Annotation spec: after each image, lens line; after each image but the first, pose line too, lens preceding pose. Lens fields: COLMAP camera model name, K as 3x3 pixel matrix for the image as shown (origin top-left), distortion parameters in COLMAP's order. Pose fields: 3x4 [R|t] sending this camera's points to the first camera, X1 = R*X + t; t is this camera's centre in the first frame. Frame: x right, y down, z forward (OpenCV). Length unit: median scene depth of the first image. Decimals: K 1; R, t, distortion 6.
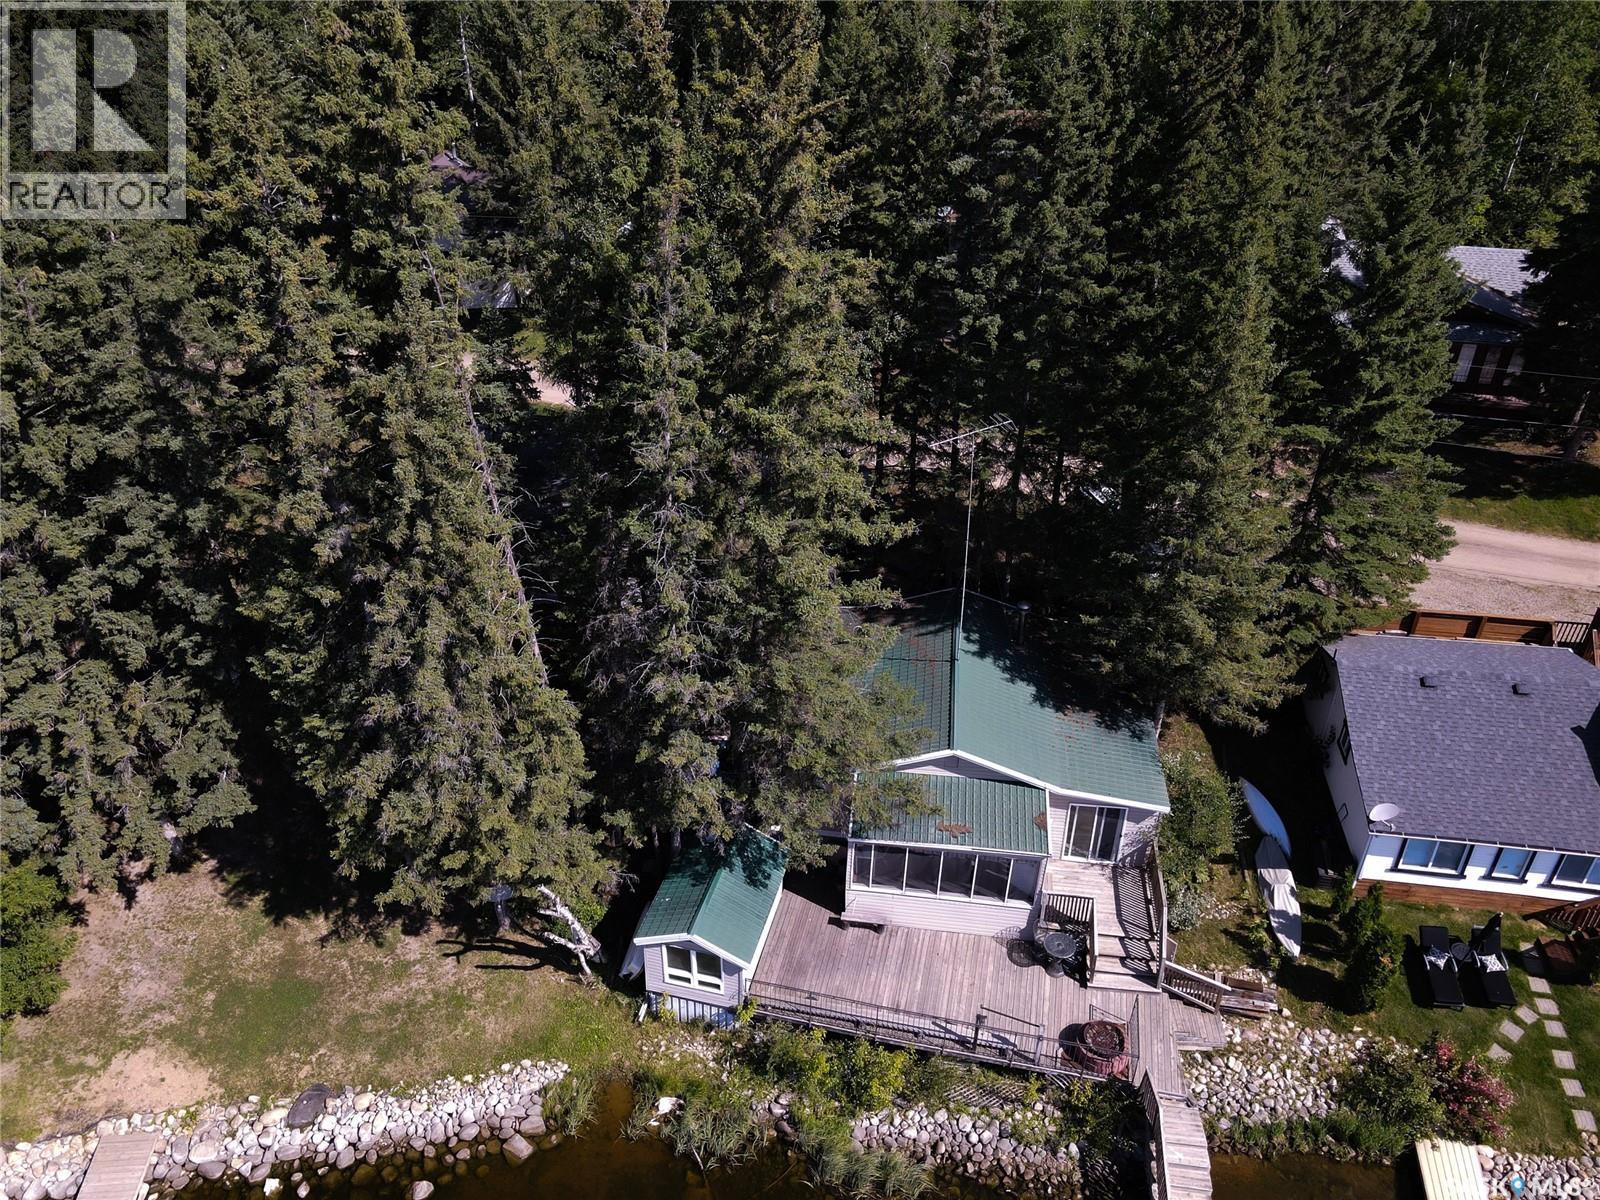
lens RADIAL K [[1161.7, 0, 800.8], [0, 1161.7, 570.6], [0, 0, 1]] dist [0.023124, -0.003991]
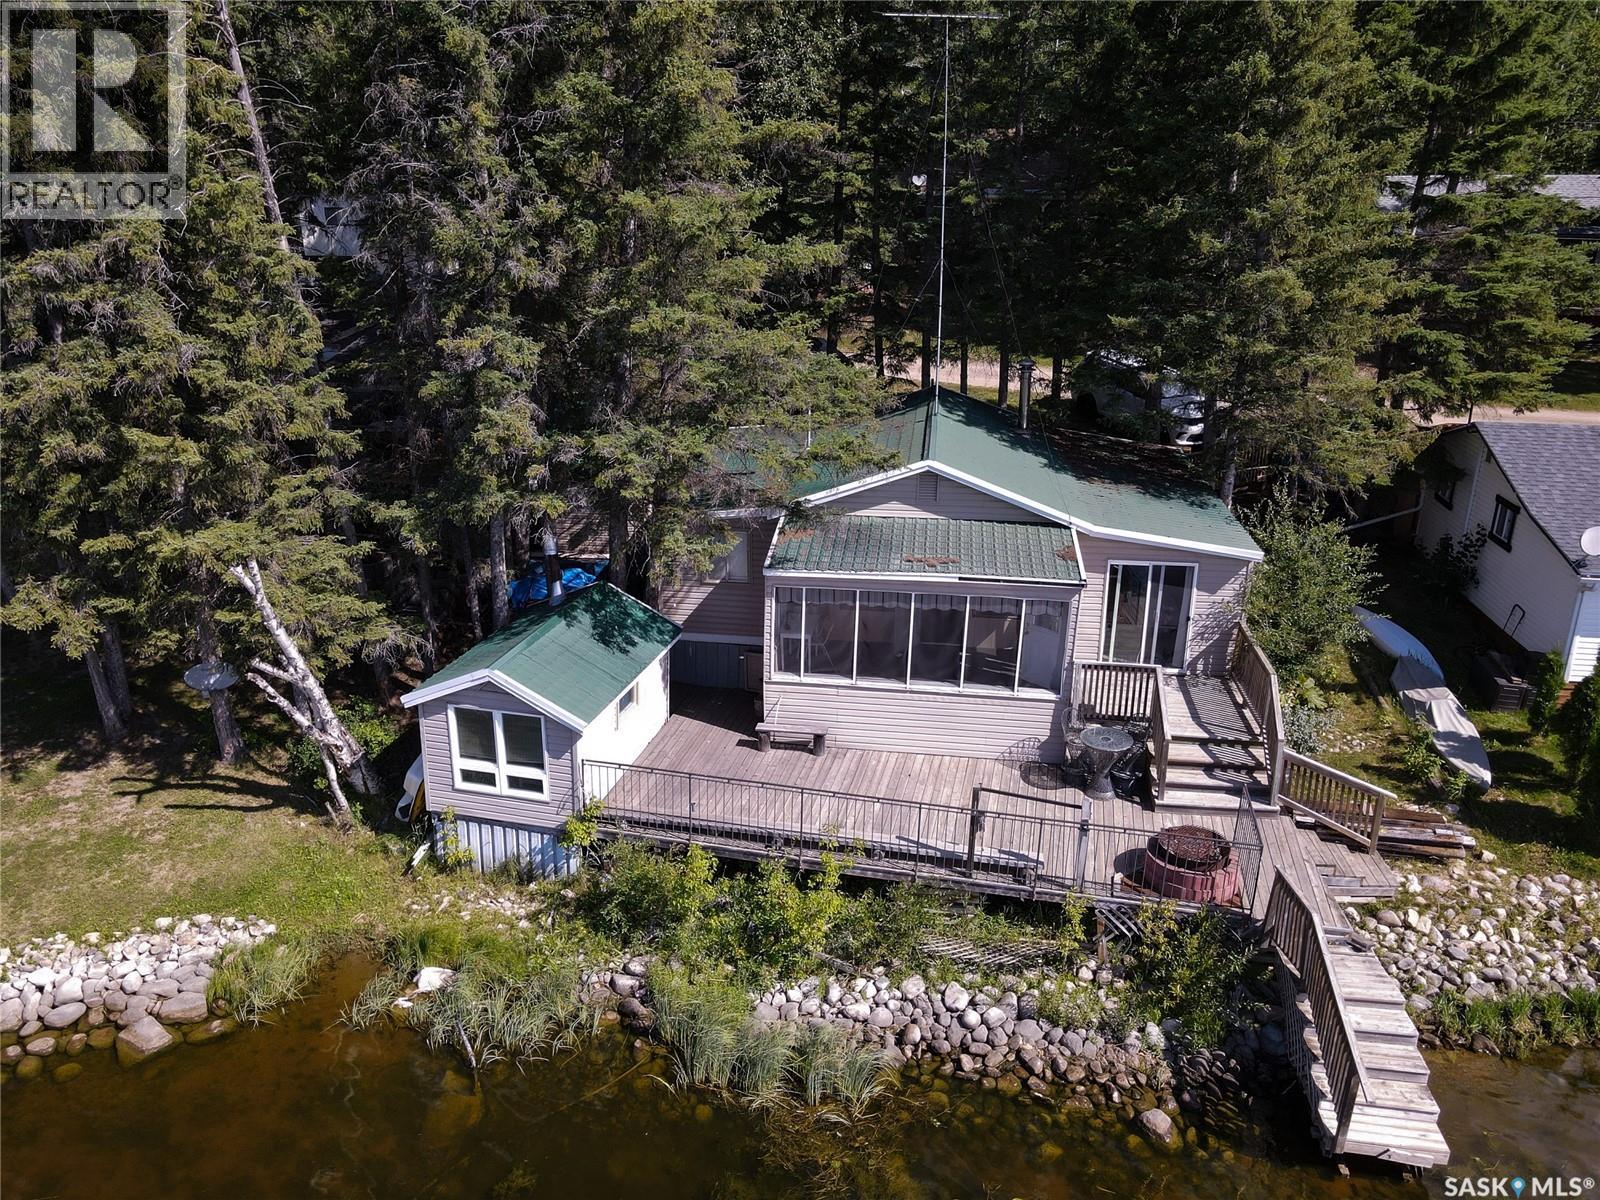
lens RADIAL K [[1161.7, 0, 800.8], [0, 1161.7, 570.6], [0, 0, 1]] dist [0.023124, -0.003991]
pose [[0.999985, 0.005209, 0.001935, 0.061494], [-0.004650, 0.975020, -0.222067, 0.382702], [-0.003043, 0.222055, 0.975029, 0.393827]]
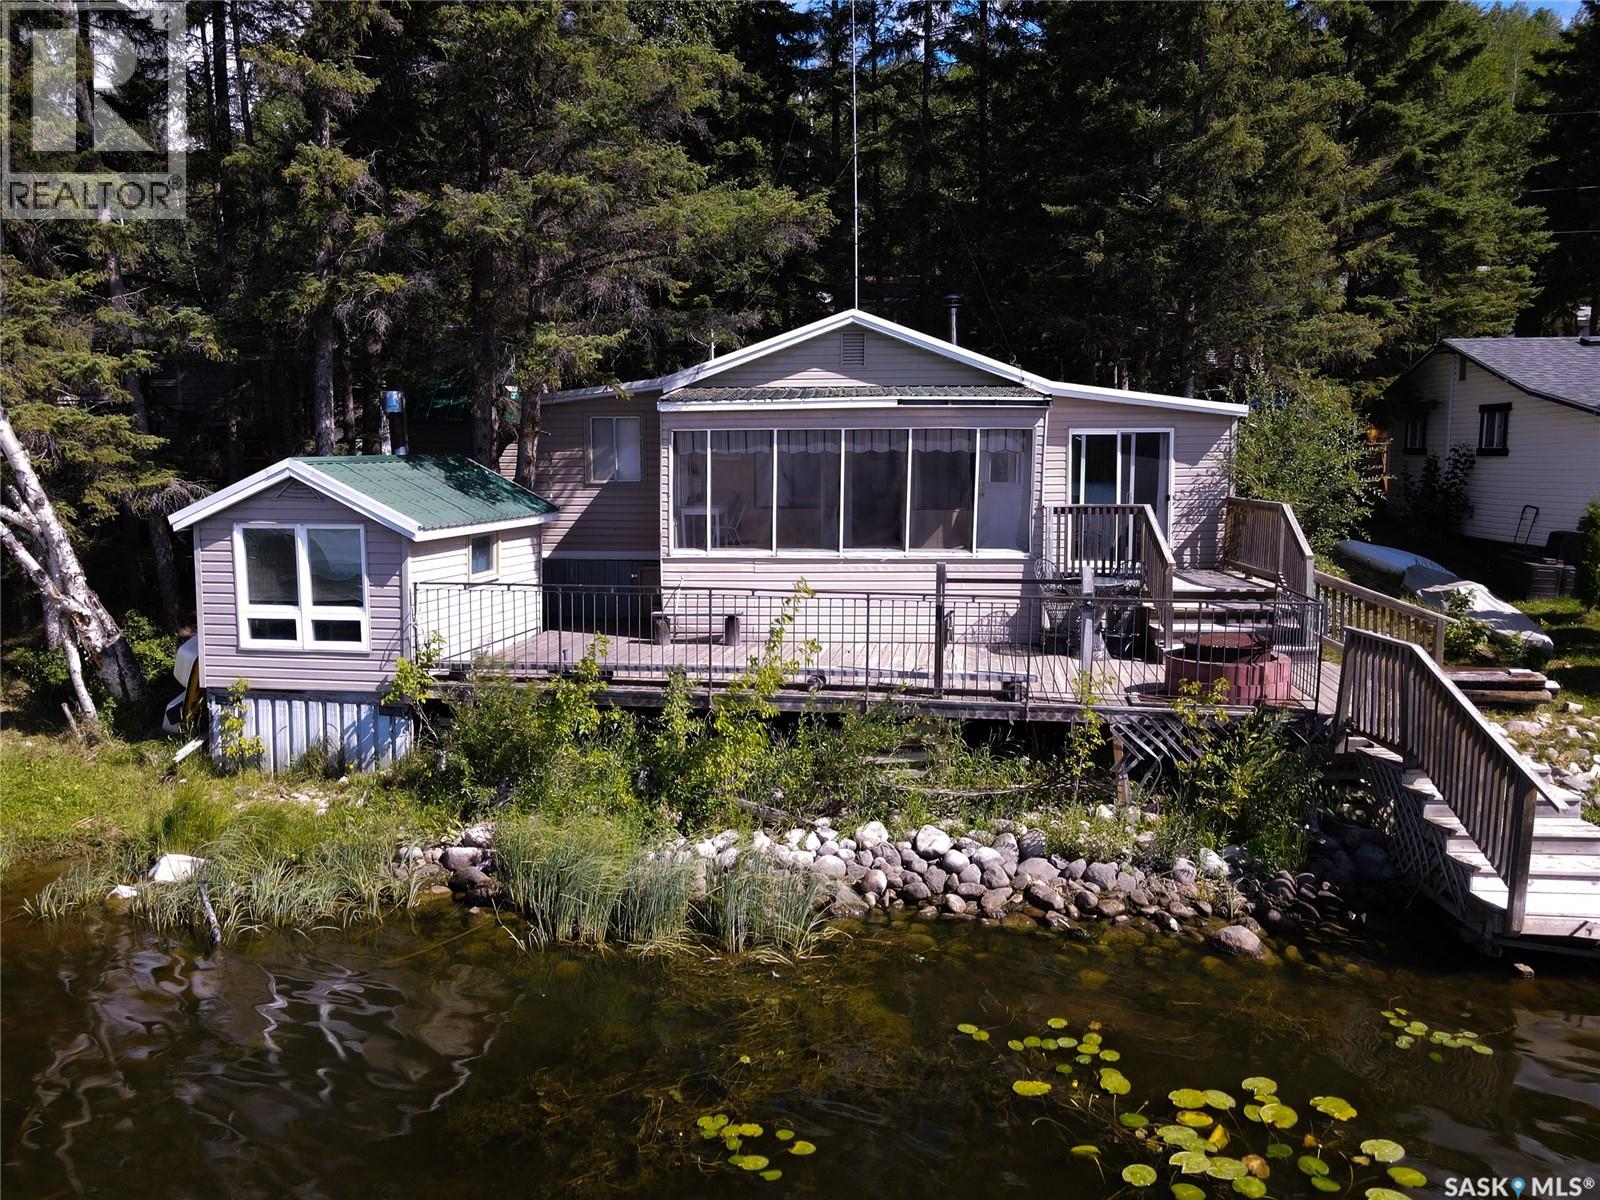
lens RADIAL K [[1176.4, 0, 794.7], [0, 1176.4, 572.6], [0, 0, 1]] dist [0.019189, 0.009374]
pose [[0.997016, -0.015767, 0.075566, 0.062075], [0.046236, 0.905872, -0.421021, 0.535747], [-0.061815, 0.423259, 0.903898, 0.576177]]
